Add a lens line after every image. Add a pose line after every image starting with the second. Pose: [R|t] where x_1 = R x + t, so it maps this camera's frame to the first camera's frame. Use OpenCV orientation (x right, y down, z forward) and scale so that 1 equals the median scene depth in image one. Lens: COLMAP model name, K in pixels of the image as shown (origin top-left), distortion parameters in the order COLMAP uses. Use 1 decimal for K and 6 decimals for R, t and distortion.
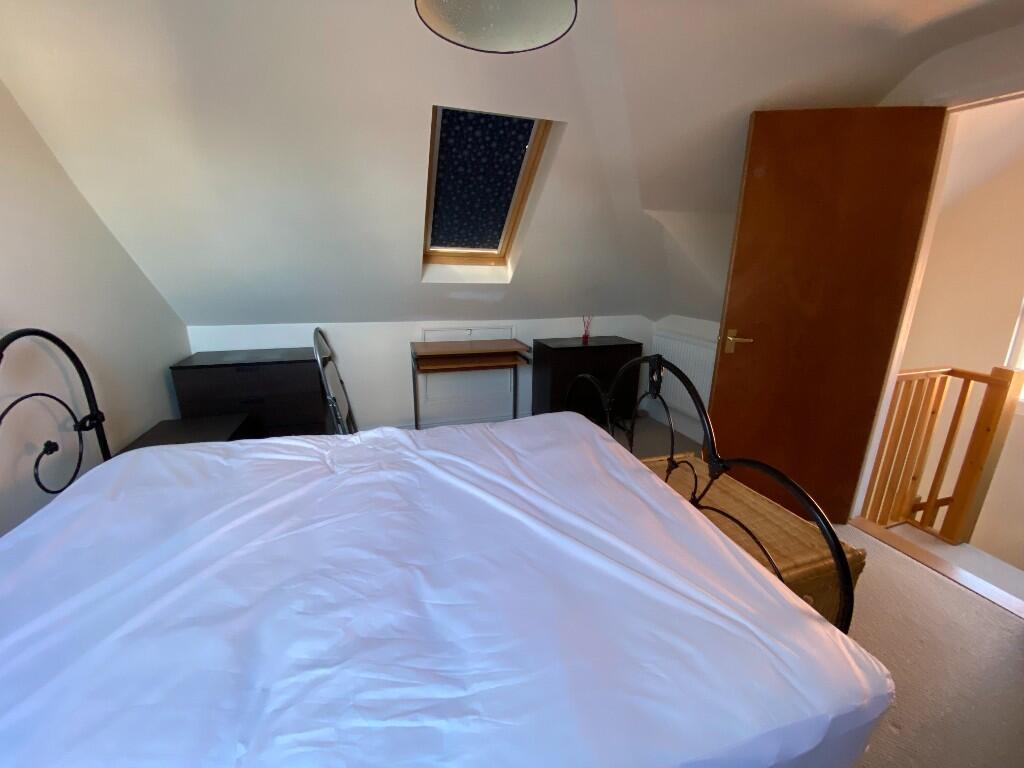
lens RADIAL K [[409.5, 0, 512.0], [0, 409.5, 384.0], [0, 0, 1]] dist [0.009730, -0.015746]
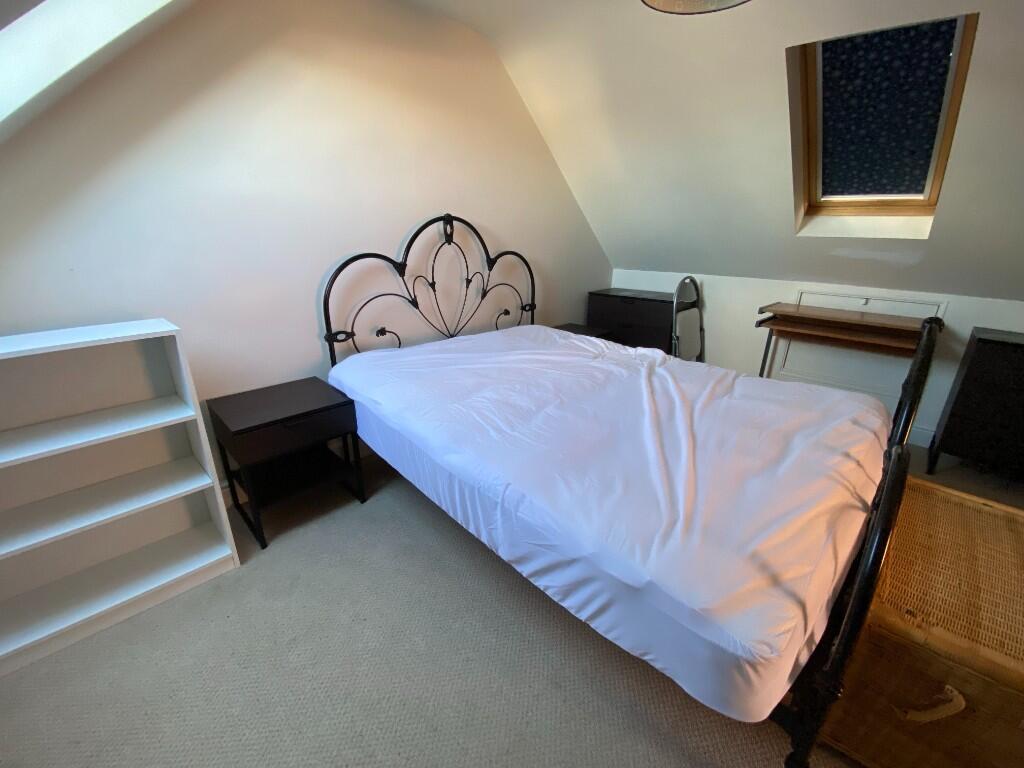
lens RADIAL K [[409.5, 0, 512.0], [0, 409.5, 384.0], [0, 0, 1]] dist [0.009730, -0.015746]
pose [[0.465858, 0.295498, -0.834061, 0.449930], [-0.235694, 0.949977, 0.204921, 0.044005], [0.852892, 0.101119, 0.512202, -0.002170]]
